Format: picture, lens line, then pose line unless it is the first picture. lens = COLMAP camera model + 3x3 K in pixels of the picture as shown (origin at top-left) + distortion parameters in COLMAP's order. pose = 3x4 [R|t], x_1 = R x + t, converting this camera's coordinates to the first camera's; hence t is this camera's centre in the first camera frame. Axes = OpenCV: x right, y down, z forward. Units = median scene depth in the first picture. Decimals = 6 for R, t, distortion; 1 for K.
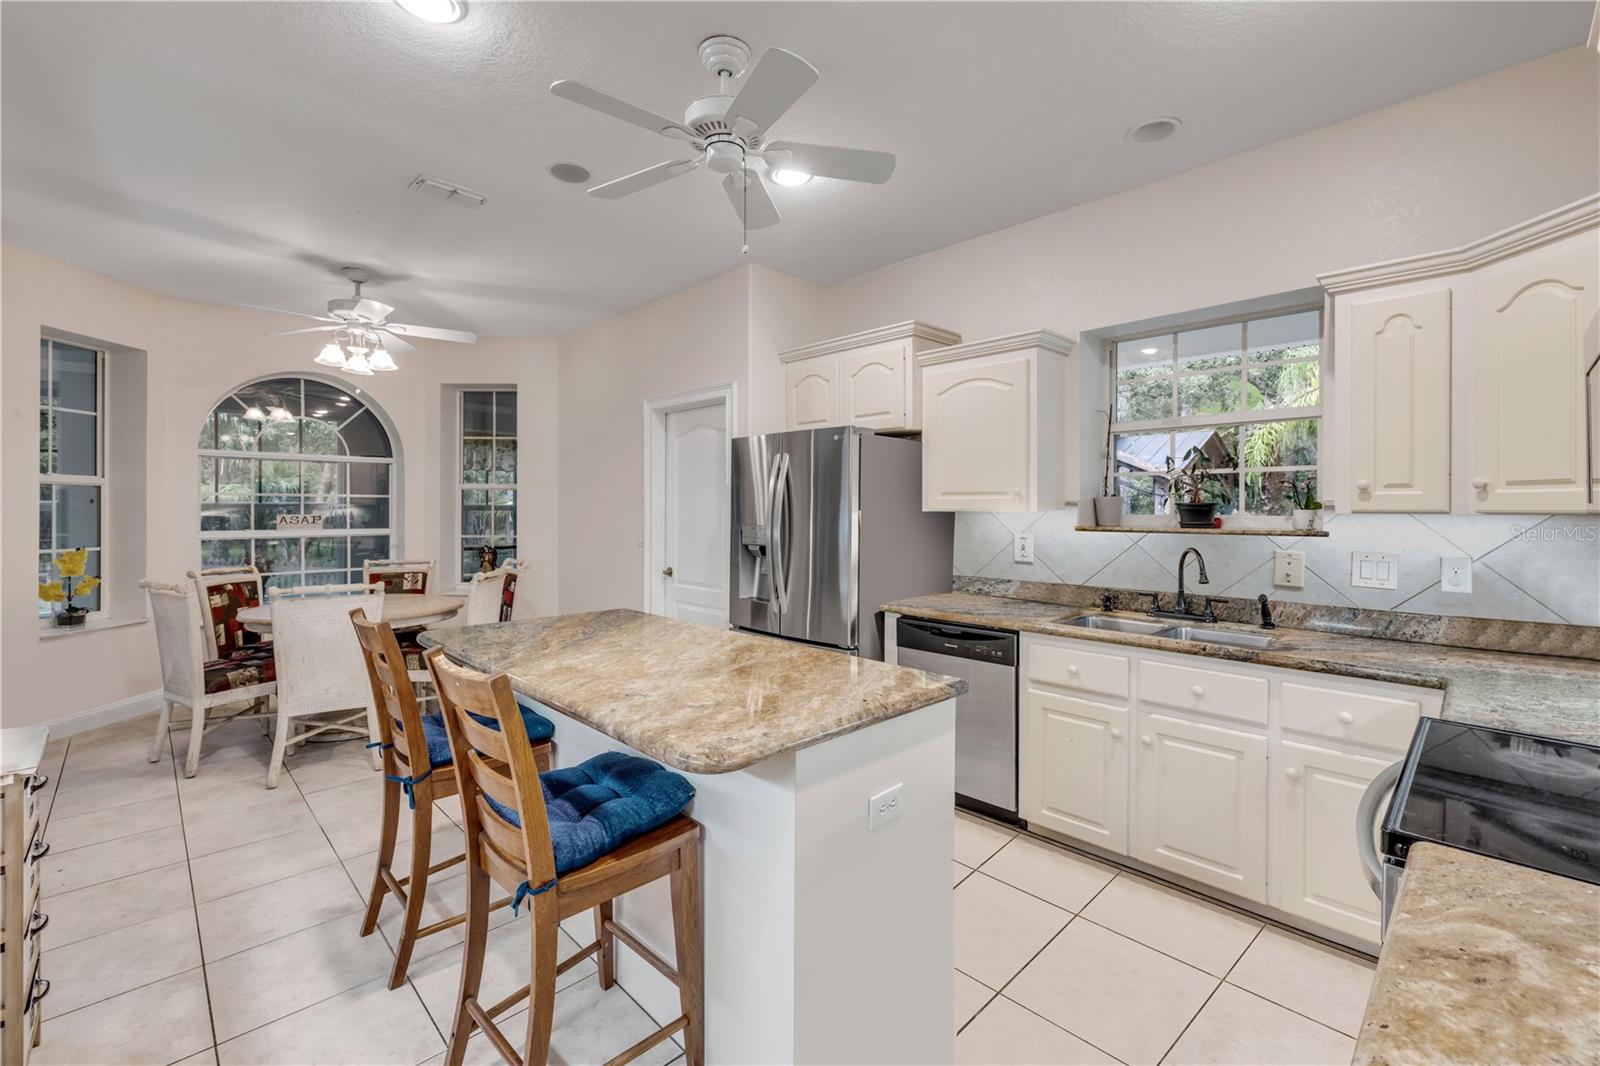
lens RADIAL K [[680.0, 0, 798.0], [0, 680.0, 505.0], [0, 0, 1]] dist [0.001097, 0.000192]
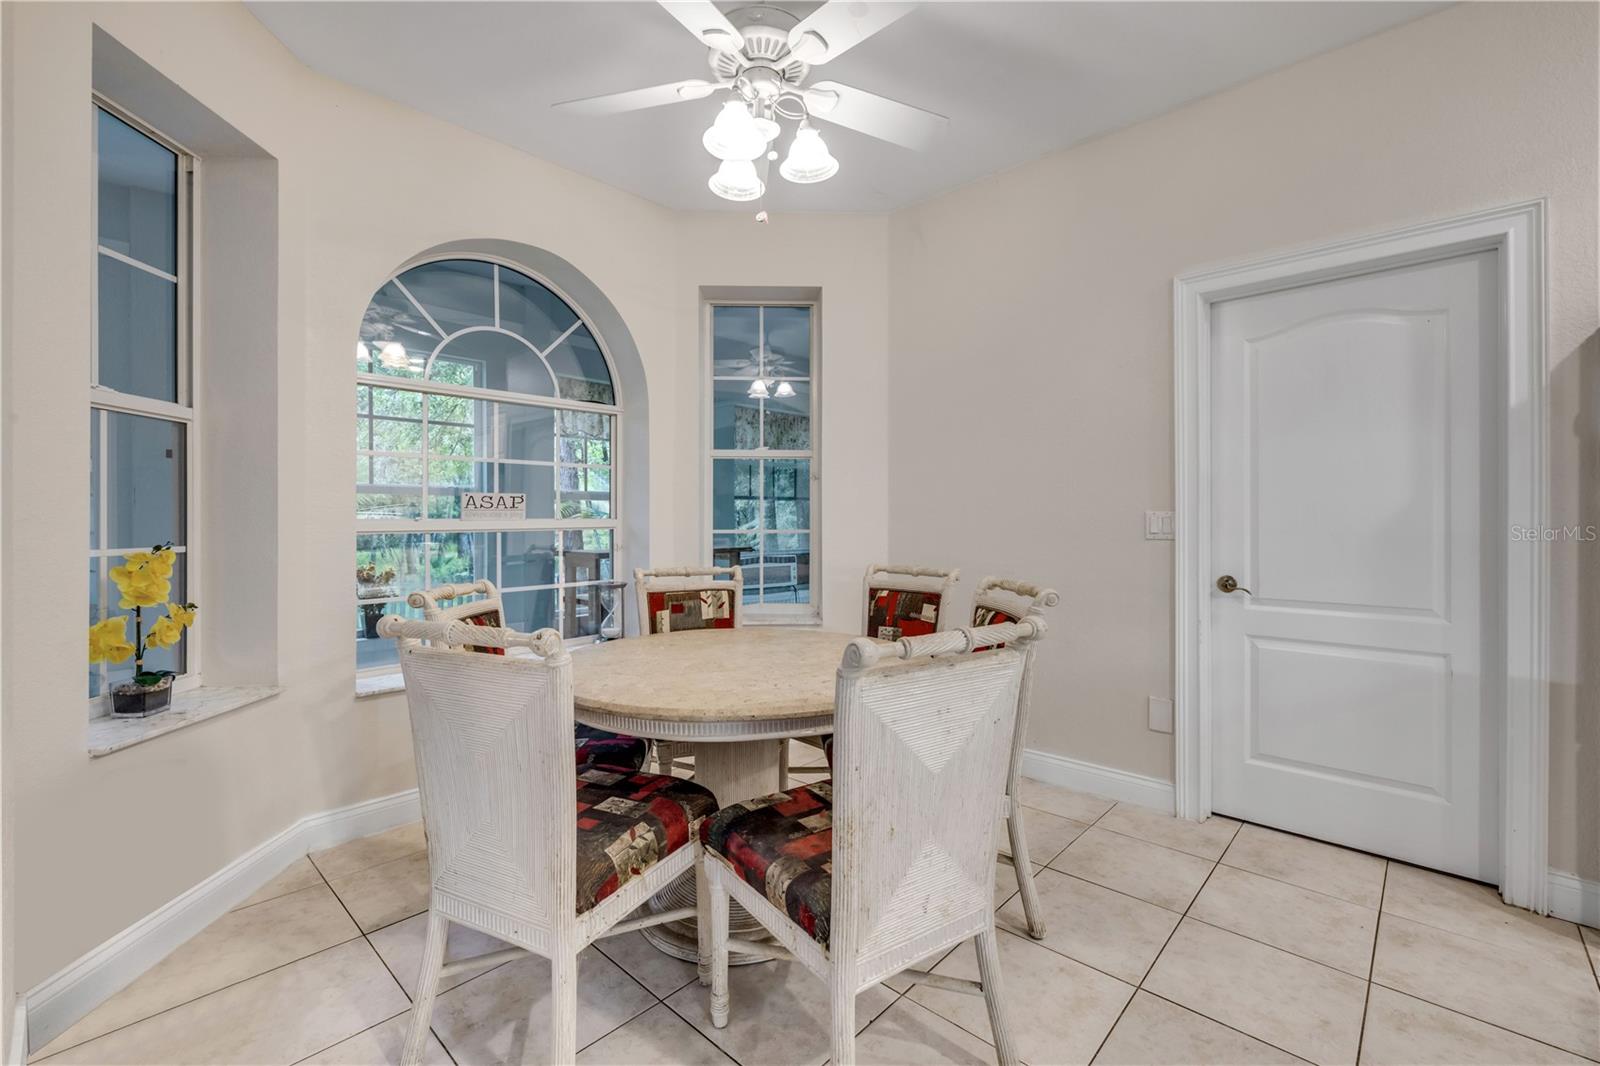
lens RADIAL K [[681.9, 0, 795.3], [0, 681.9, 516.5], [0, 0, 1]] dist [-0.000854, -0.000127]
pose [[0.998981, -0.005139, 0.044838, -0.861614], [0.005065, 0.999986, 0.001785, 0.060006], [-0.044846, -0.001556, 0.998993, 0.688707]]
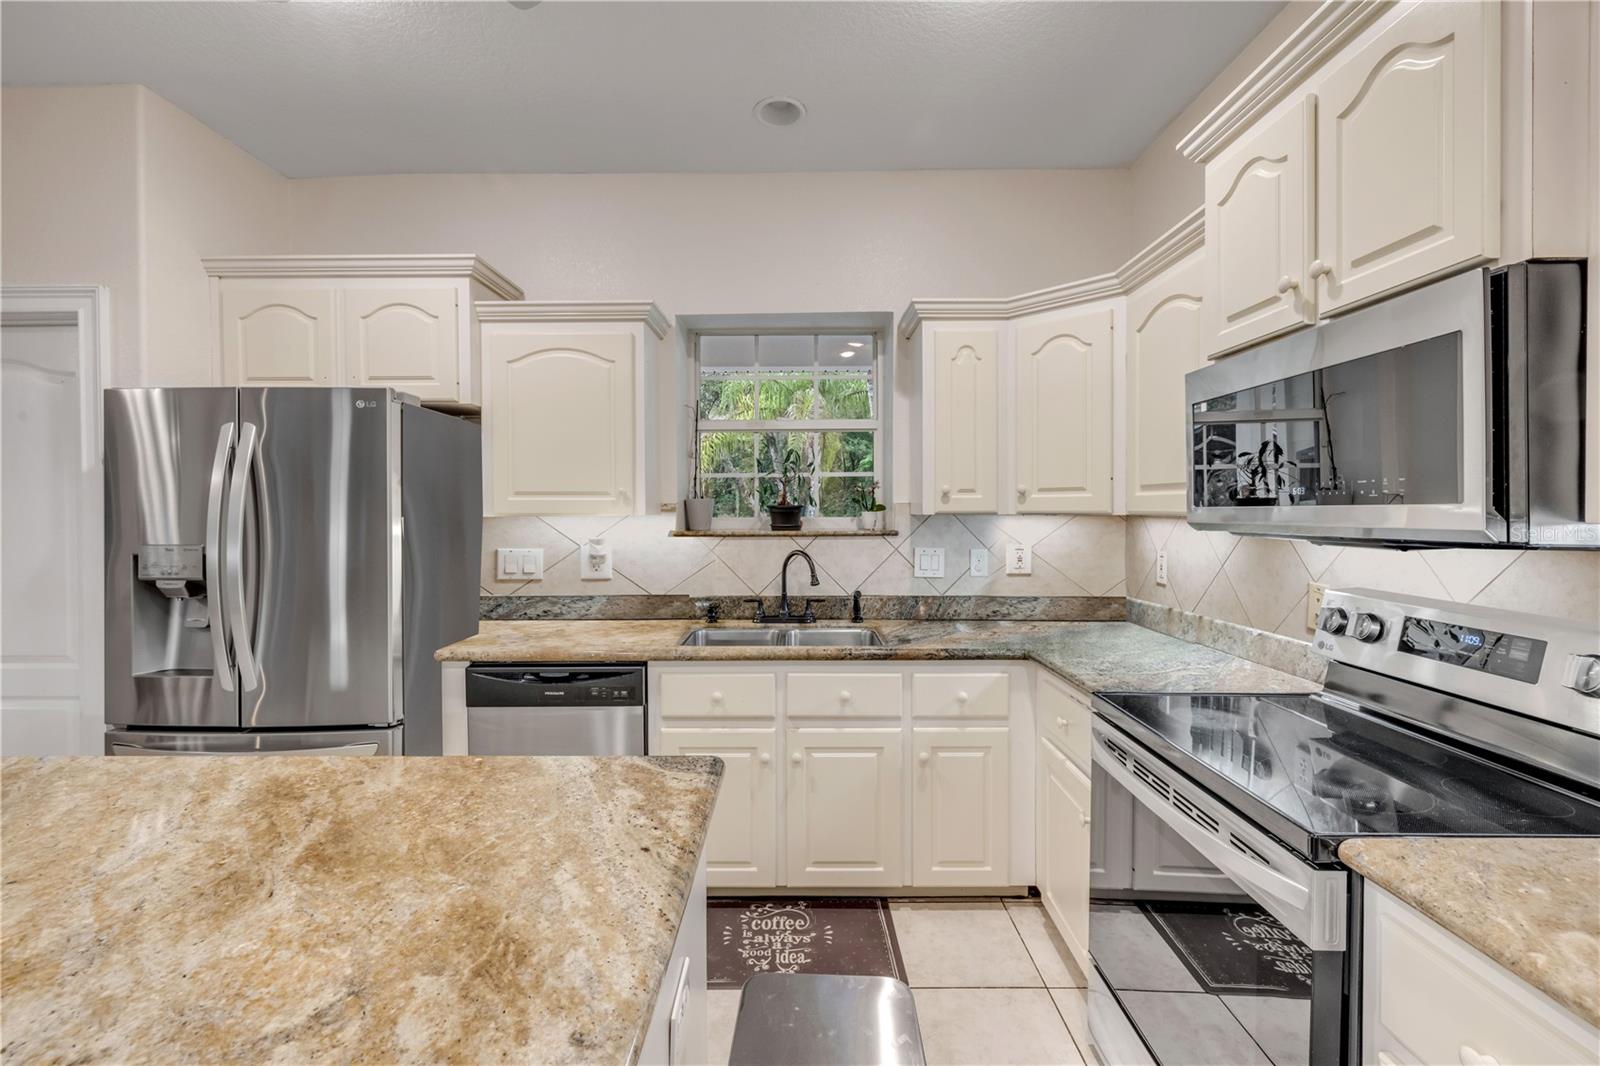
lens RADIAL K [[674.2, 0, 798.0], [0, 674.2, 516.4], [0, 0, 1]] dist [-0.001622, 0.000171]
pose [[0.704259, -0.012236, 0.709838, -0.111007], [0.002918, 0.999893, 0.014342, -0.001138], [-0.709937, -0.008029, 0.704219, 0.266851]]
